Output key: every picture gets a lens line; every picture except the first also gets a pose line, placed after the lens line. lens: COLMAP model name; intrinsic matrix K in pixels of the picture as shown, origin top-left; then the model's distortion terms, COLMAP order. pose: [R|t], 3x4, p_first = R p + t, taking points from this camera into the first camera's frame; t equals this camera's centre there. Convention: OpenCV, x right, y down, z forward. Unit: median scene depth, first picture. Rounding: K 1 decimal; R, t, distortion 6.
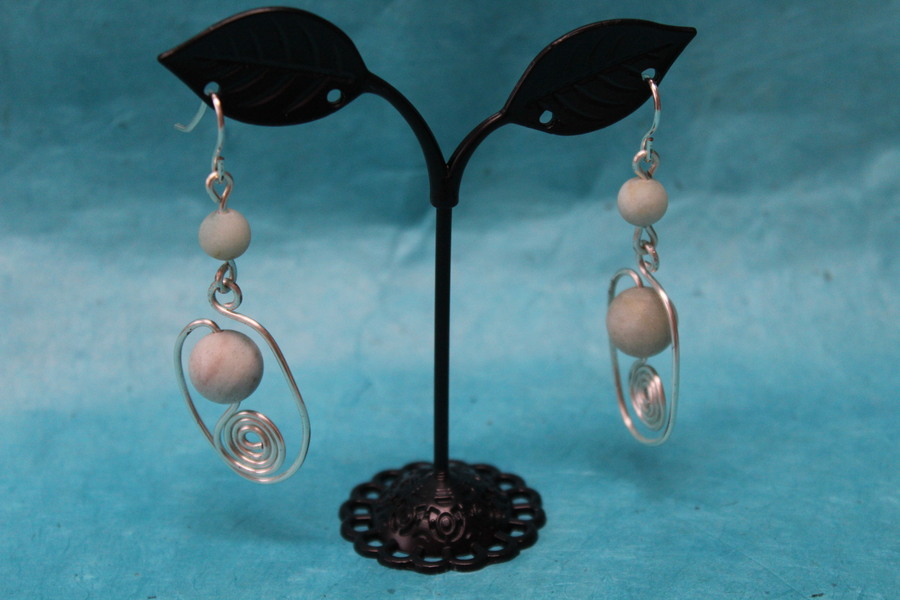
lens RADIAL K [[2070.6, 0, 450.8], [0, 2070.6, 299.8], [0, 0, 1]] dist [0.004397, 0.432875]
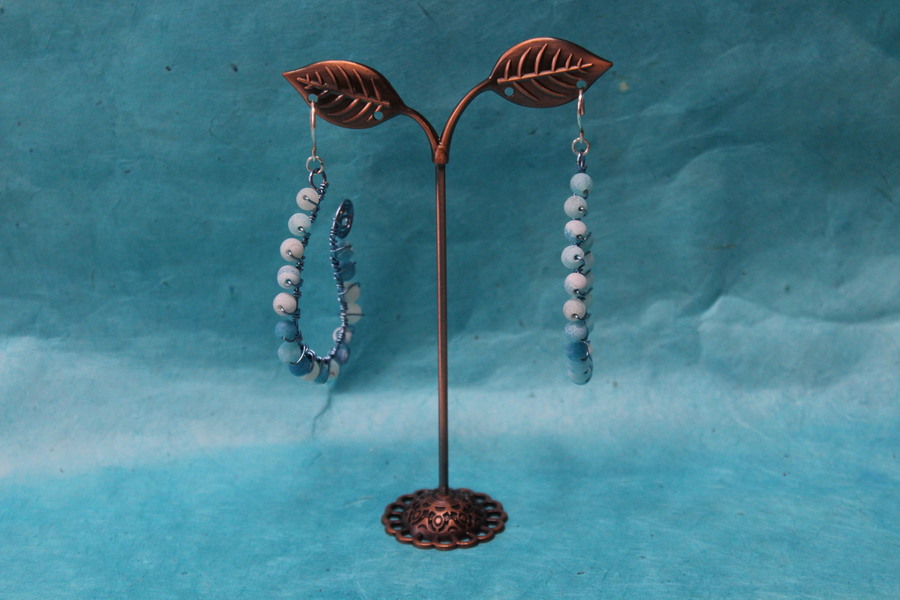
lens RADIAL K [[2004.5, 0, 449.3], [0, 2004.5, 300.2], [0, 0, 1]] dist [-0.032674, 0.752107]
pose [[0.999953, 0.008994, 0.003495, 0.056702], [-0.008821, 0.998868, -0.046742, -0.002271], [-0.003911, 0.046709, 0.998901, -0.573439]]
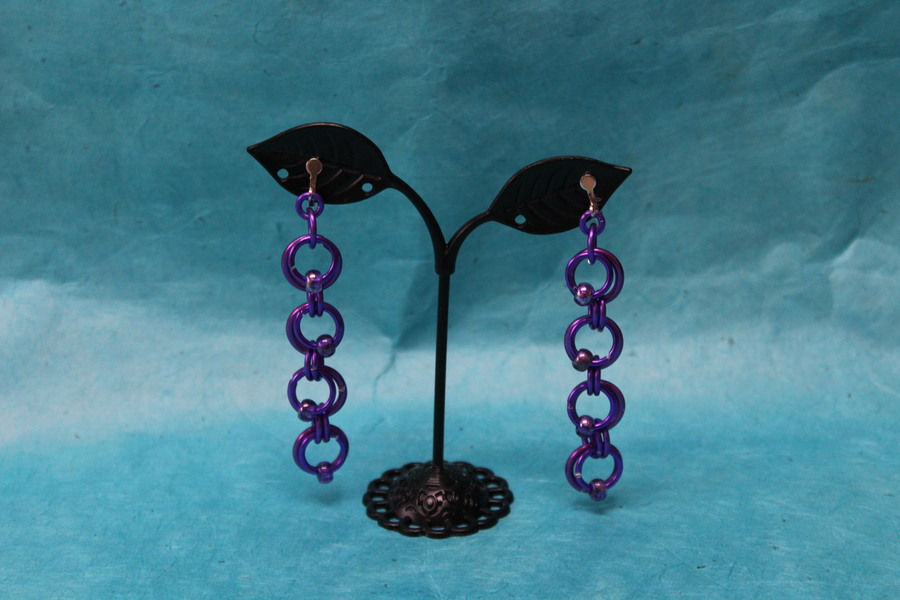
lens RADIAL K [[2008.5, 0, 453.5], [0, 2008.5, 305.5], [0, 0, 1]] dist [0.082282, -0.180922]
pose [[0.999773, 0.016365, -0.013670, 0.024393], [-0.016822, 0.999279, -0.034042, 0.014829], [0.013103, 0.034264, 0.999327, -0.320289]]
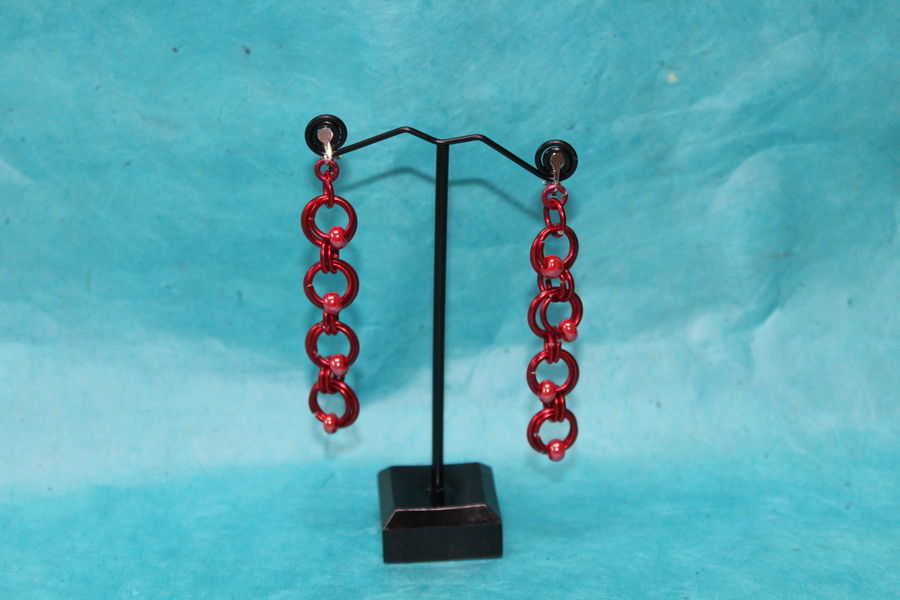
lens RADIAL K [[2008.5, 0, 453.5], [0, 2008.5, 305.5], [0, 0, 1]] dist [0.082282, -0.180922]
pose [[0.999566, 0.024165, -0.016842, 0.069915], [-0.025043, 0.998224, -0.054056, -0.000234], [0.015506, 0.054454, 0.998396, -0.431980]]
